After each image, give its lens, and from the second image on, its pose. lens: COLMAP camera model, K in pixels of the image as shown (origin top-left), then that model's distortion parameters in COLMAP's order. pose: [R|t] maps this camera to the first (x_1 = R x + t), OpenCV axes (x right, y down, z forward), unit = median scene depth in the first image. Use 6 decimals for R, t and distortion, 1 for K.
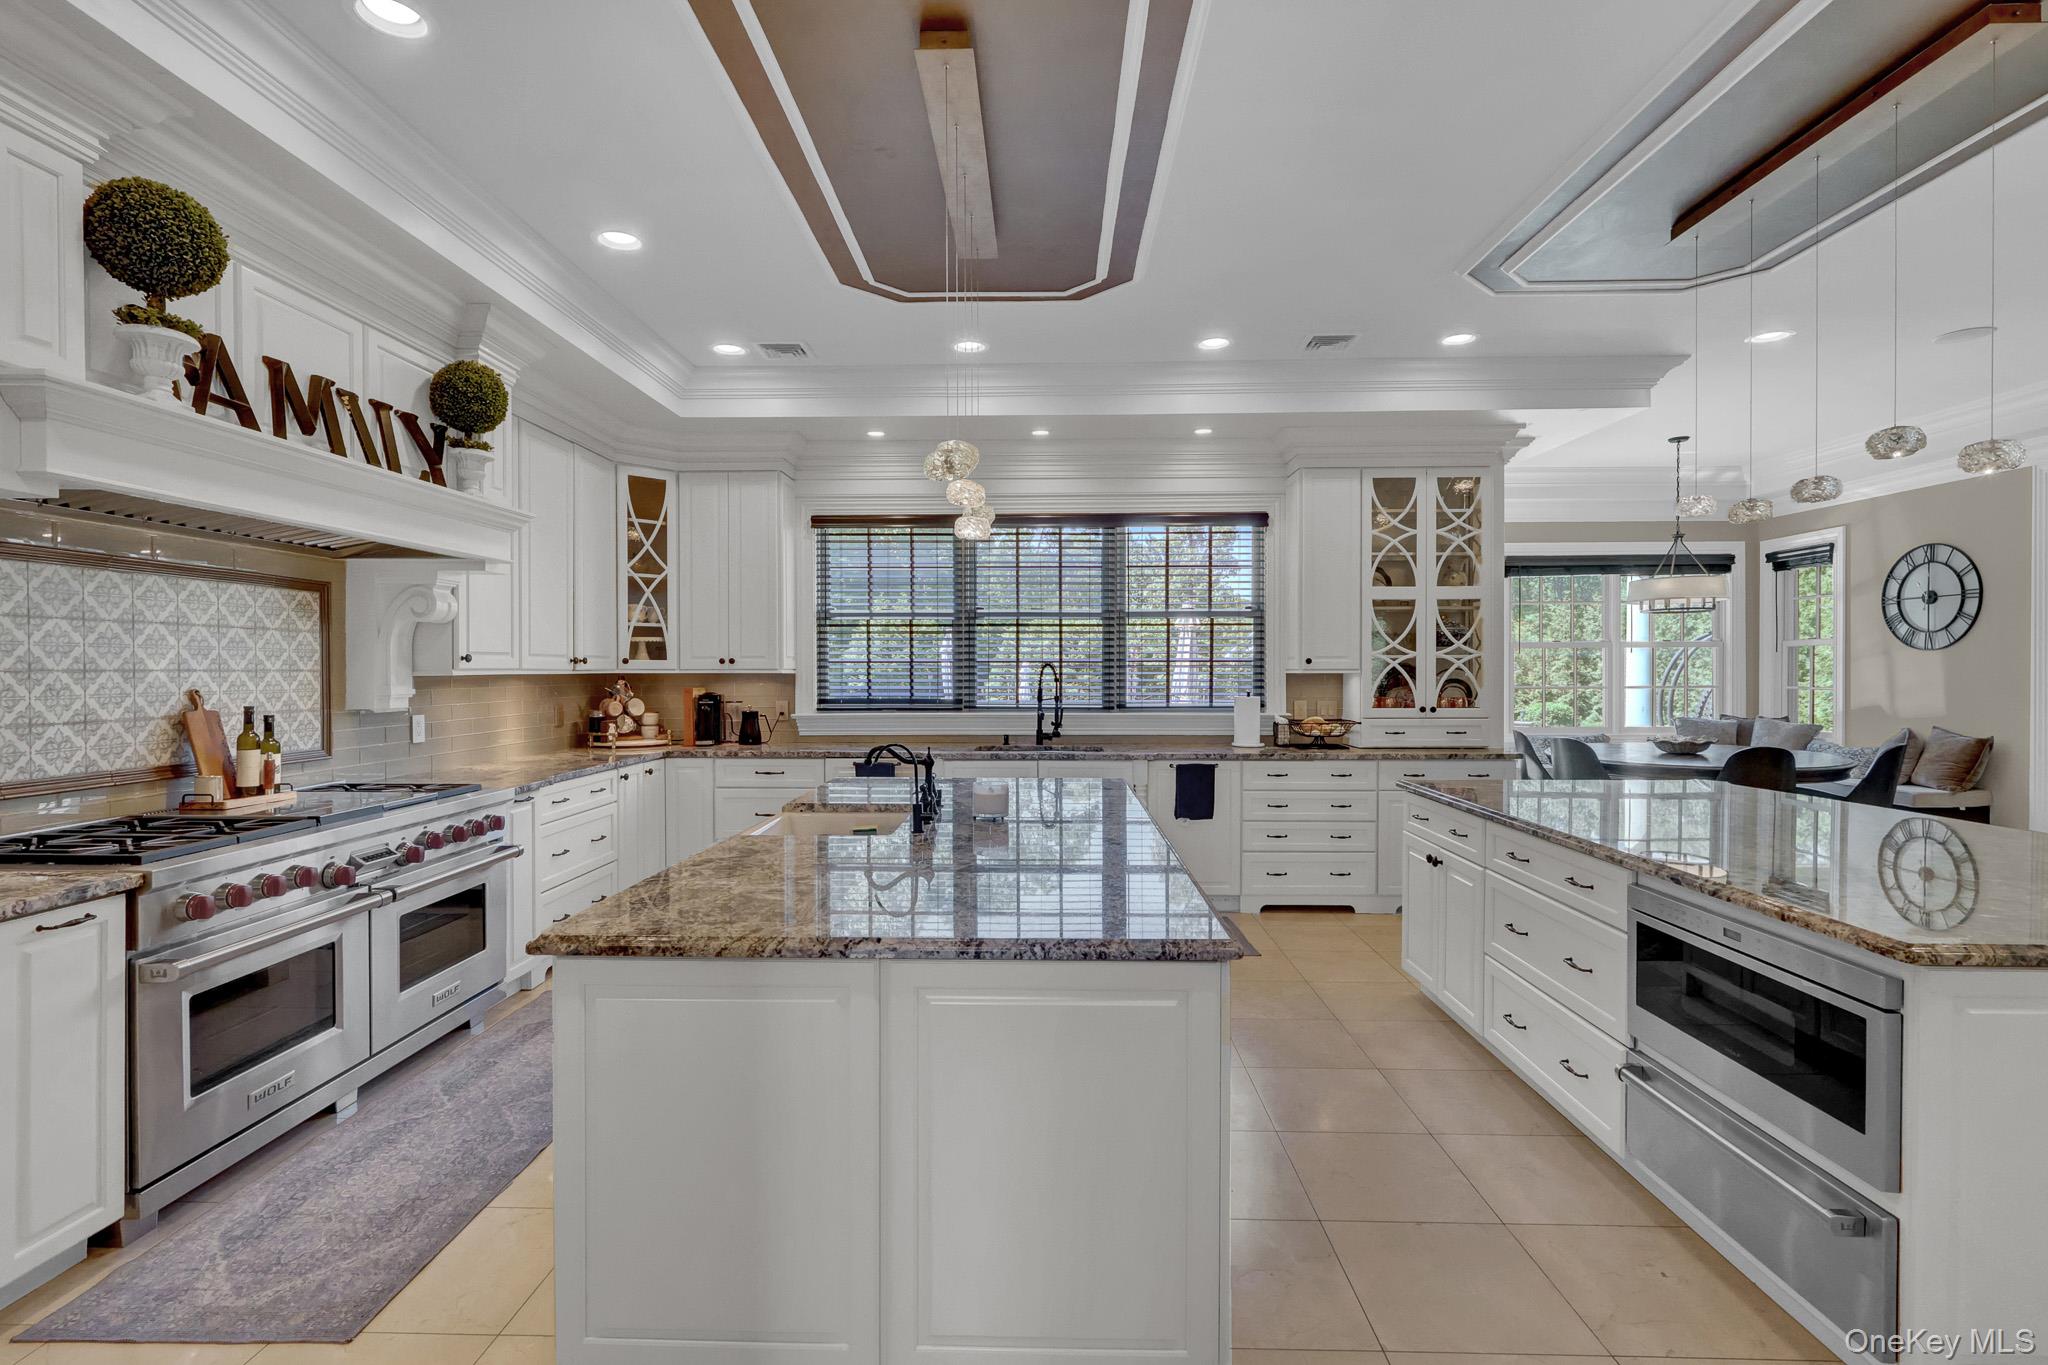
lens RADIAL K [[971.7, 0, 1020.7], [0, 971.7, 677.3], [0, 0, 1]] dist [0.000134, -0.001670]
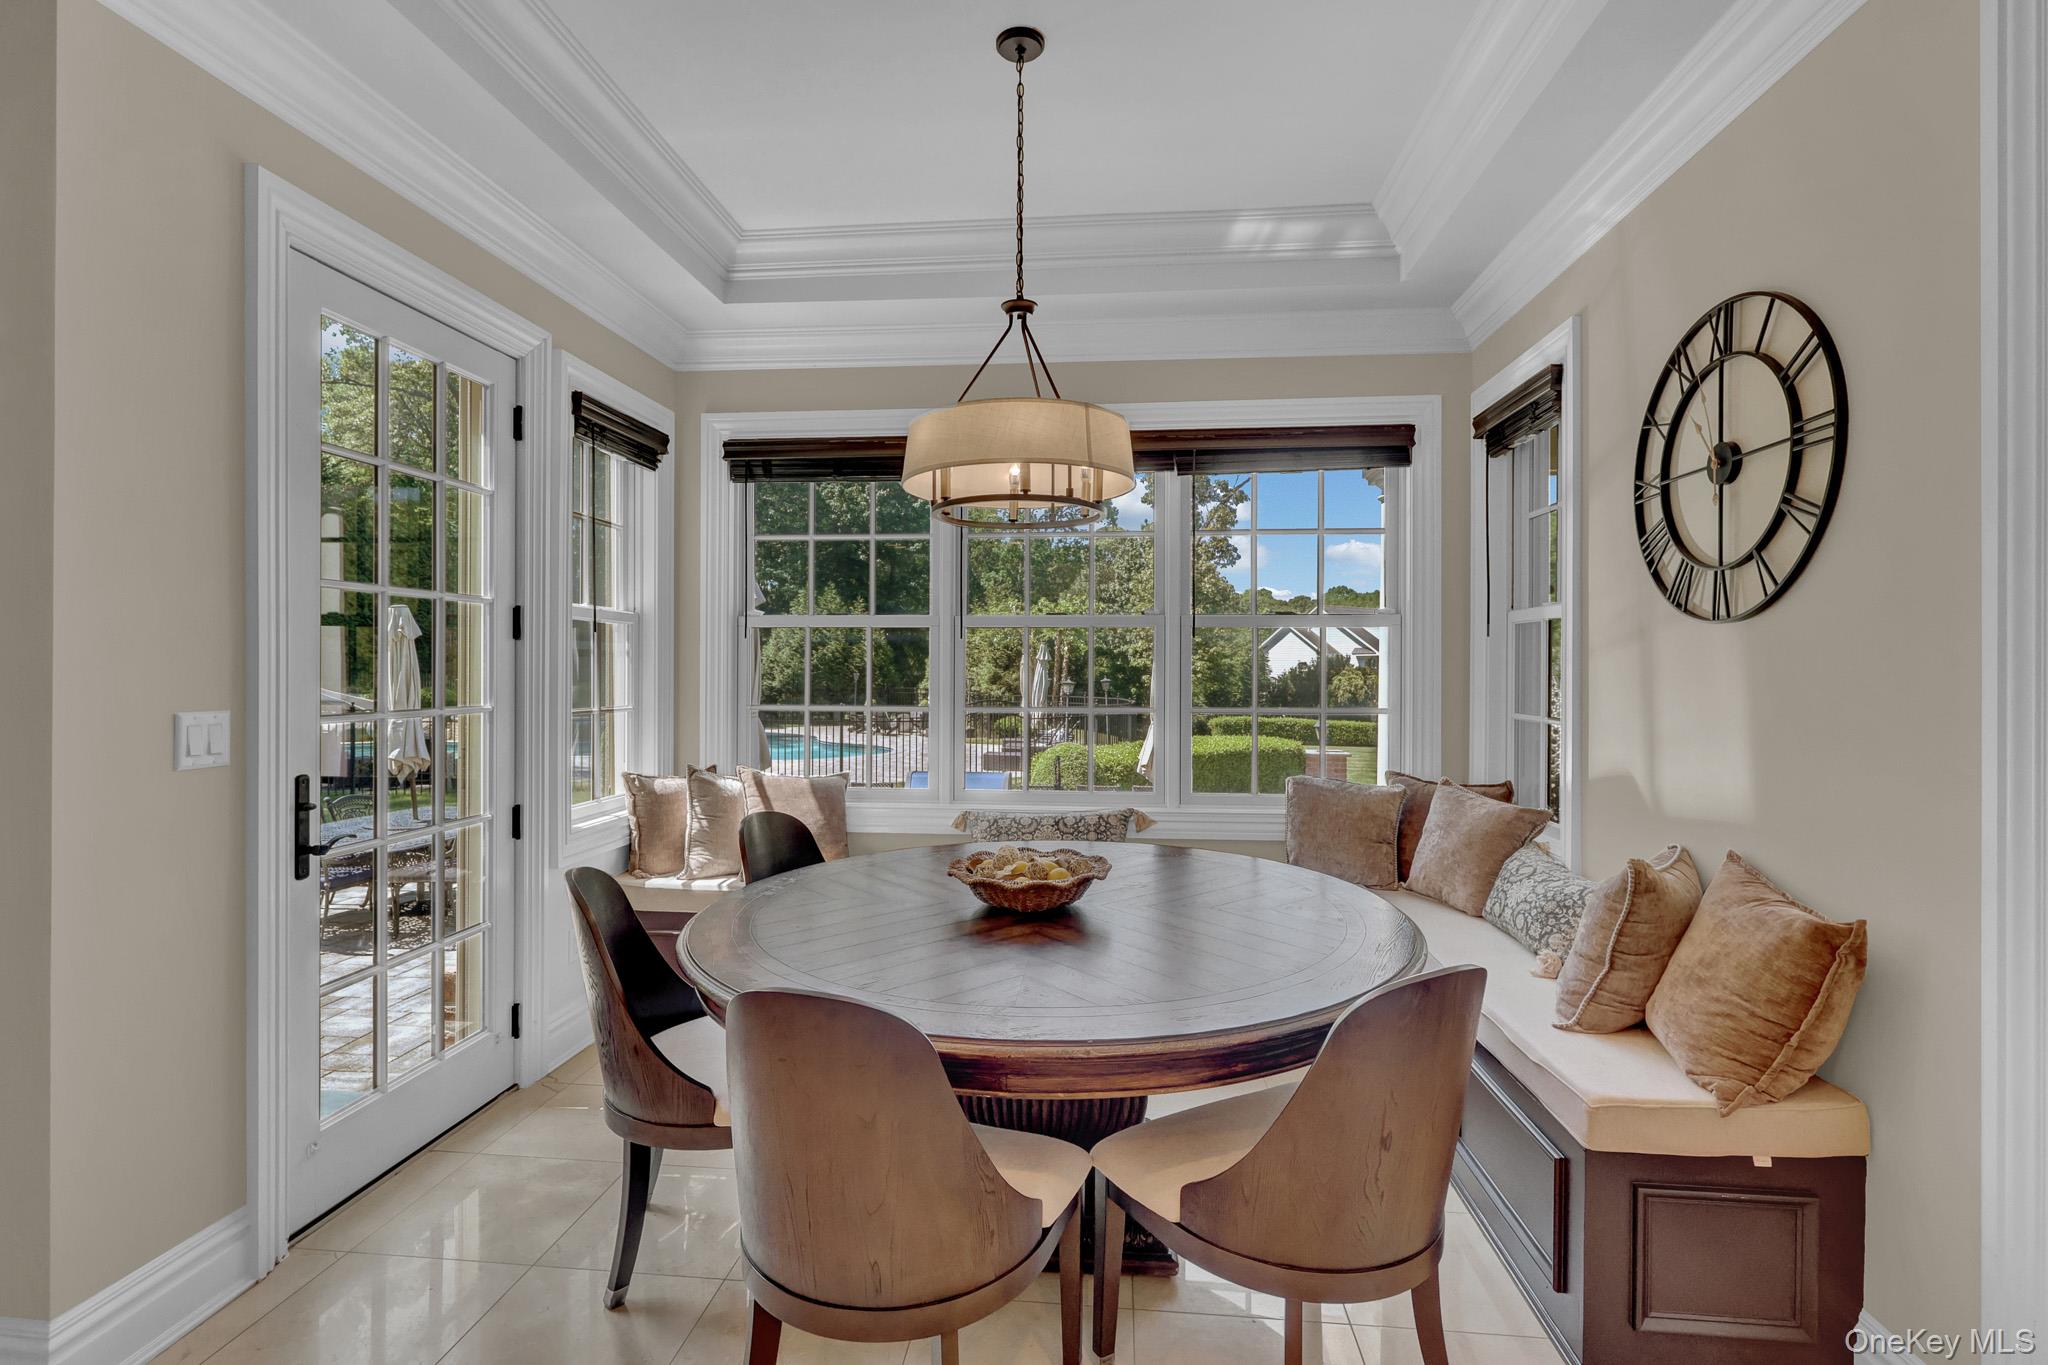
lens RADIAL K [[971.7, 0, 1024.8], [0, 971.7, 667.4], [0, 0, 1]] dist [0.000134, -0.001670]
pose [[0.997642, 0.004085, -0.068518, 0.721803], [-0.004413, 0.999980, -0.004636, -0.009403], [0.068497, 0.004928, 0.997639, 0.651798]]
